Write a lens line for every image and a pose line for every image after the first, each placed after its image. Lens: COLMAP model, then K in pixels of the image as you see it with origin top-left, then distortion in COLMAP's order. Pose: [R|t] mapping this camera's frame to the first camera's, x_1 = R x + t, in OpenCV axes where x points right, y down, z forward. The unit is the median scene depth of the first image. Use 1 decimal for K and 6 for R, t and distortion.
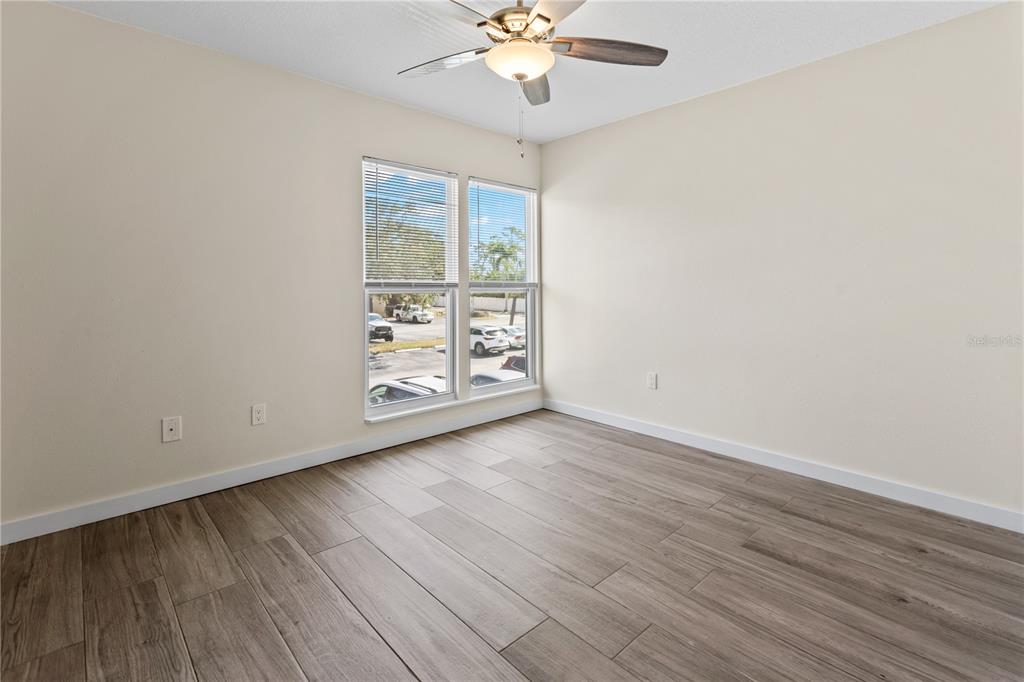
lens RADIAL K [[474.4, 0, 513.7], [0, 474.4, 338.3], [0, 0, 1]] dist [0.005783, -0.000534]
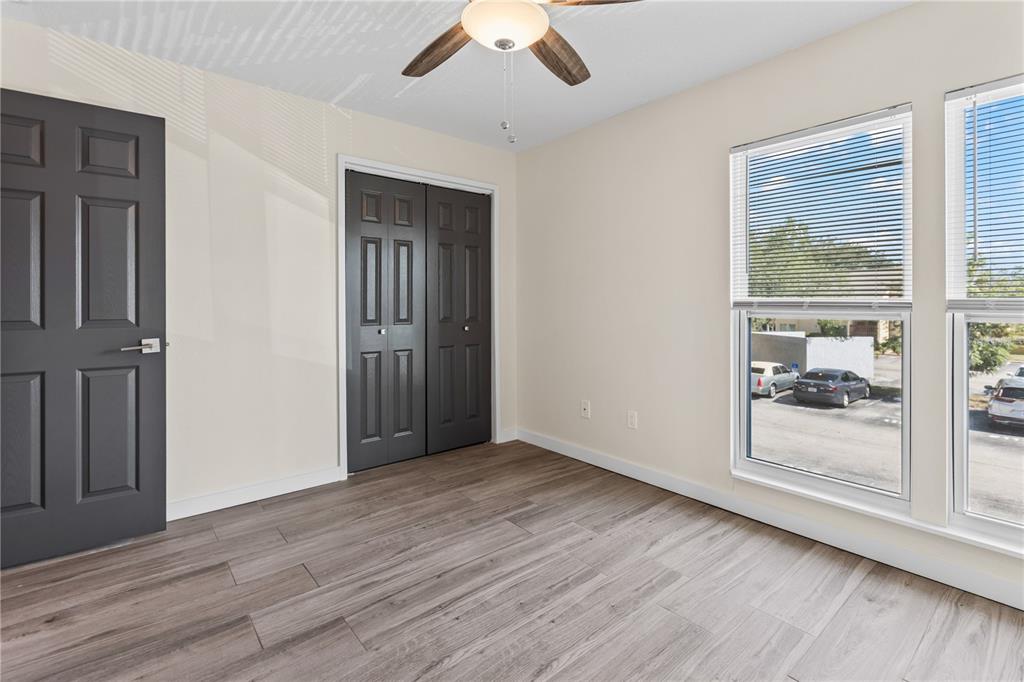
lens RADIAL K [[474.4, 0, 524.4], [0, 474.4, 306.8], [0, 0, 1]] dist [0.005783, -0.000534]
pose [[-0.042539, 0.003040, -0.999090, 0.774682], [-0.115078, 0.993325, 0.007922, -0.107782], [0.992445, 0.115311, -0.041905, 0.980824]]
